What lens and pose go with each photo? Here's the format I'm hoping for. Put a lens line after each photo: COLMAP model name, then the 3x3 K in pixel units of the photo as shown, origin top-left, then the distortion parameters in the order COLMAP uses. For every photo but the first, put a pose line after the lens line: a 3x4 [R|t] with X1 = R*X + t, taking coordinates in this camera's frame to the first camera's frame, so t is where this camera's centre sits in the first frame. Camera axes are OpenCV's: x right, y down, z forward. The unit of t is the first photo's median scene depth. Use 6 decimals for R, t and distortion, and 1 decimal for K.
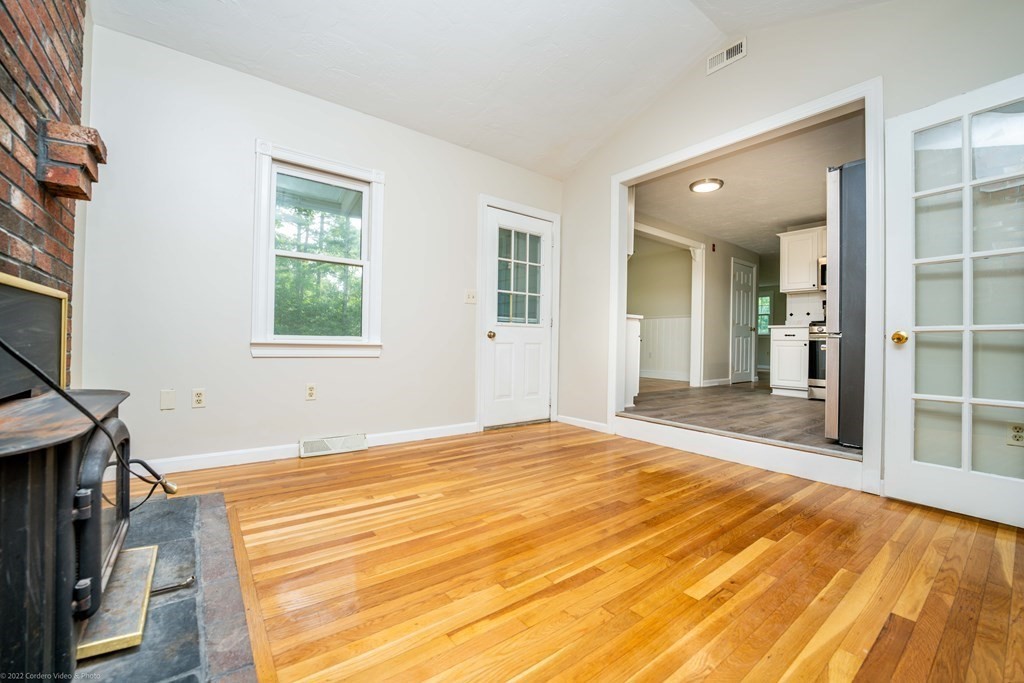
lens RADIAL K [[416.4, 0, 512.0], [0, 416.4, 341.5], [0, 0, 1]] dist [-0.027230, 0.002324]
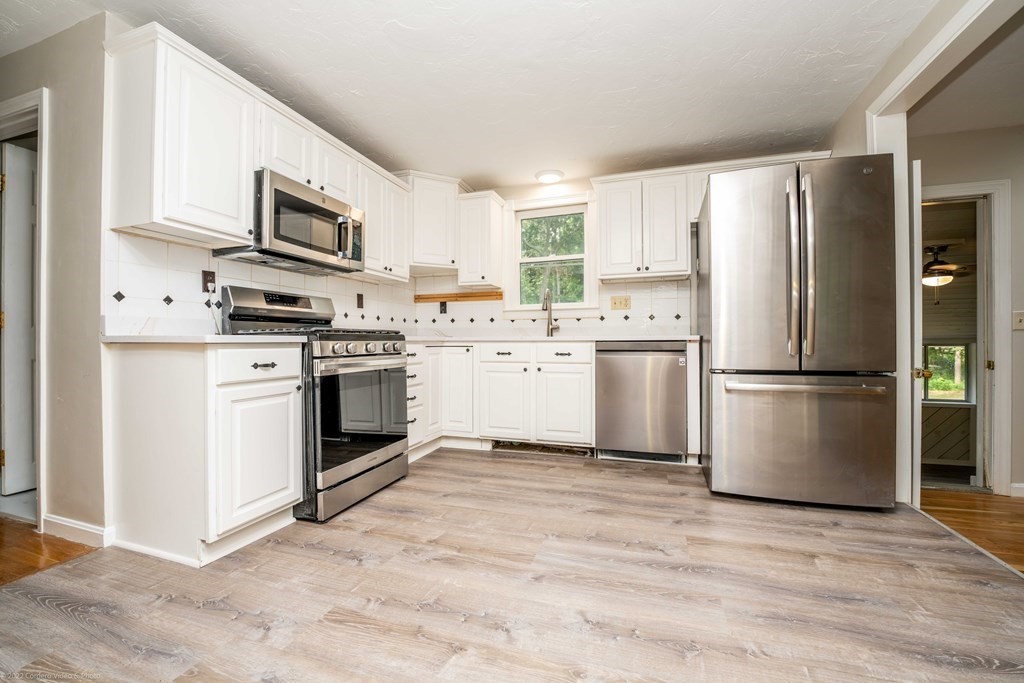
lens RADIAL K [[416.4, 0, 512.0], [0, 416.4, 341.5], [0, 0, 1]] dist [-0.027230, 0.002324]
pose [[-0.562923, -0.016171, 0.826351, 0.661646], [-0.007303, 0.999867, 0.014591, -0.099042], [-0.826477, 0.002179, -0.562966, 2.446511]]
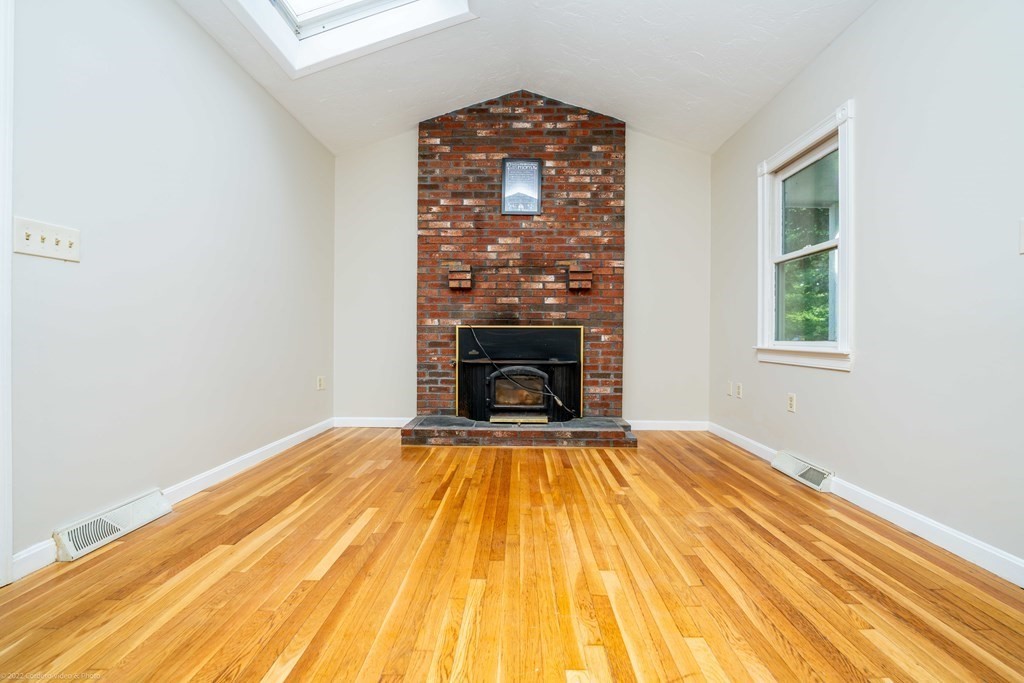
lens RADIAL K [[416.4, 0, 512.0], [0, 416.4, 341.5], [0, 0, 1]] dist [-0.027230, 0.002324]
pose [[-0.623537, -0.014867, -0.781652, 0.819955], [-0.017086, 0.999840, -0.005387, 0.002446], [0.781607, 0.009997, -0.623691, 1.453401]]
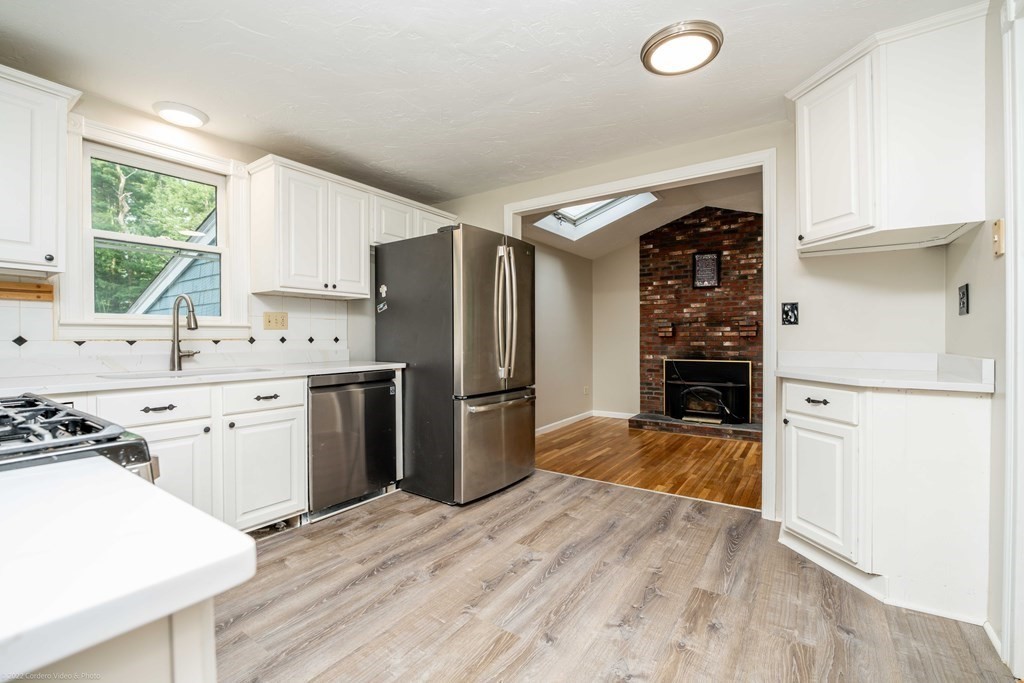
lens RADIAL K [[440.3, 0, 512.0], [0, 440.3, 341.5], [0, 0, 1]] dist [-0.020258, 0.000055]
pose [[-0.950738, -0.011941, -0.309765, 1.498891], [-0.012891, 0.999916, 0.001021, -0.178169], [0.309727, 0.004964, -0.950812, 2.680858]]
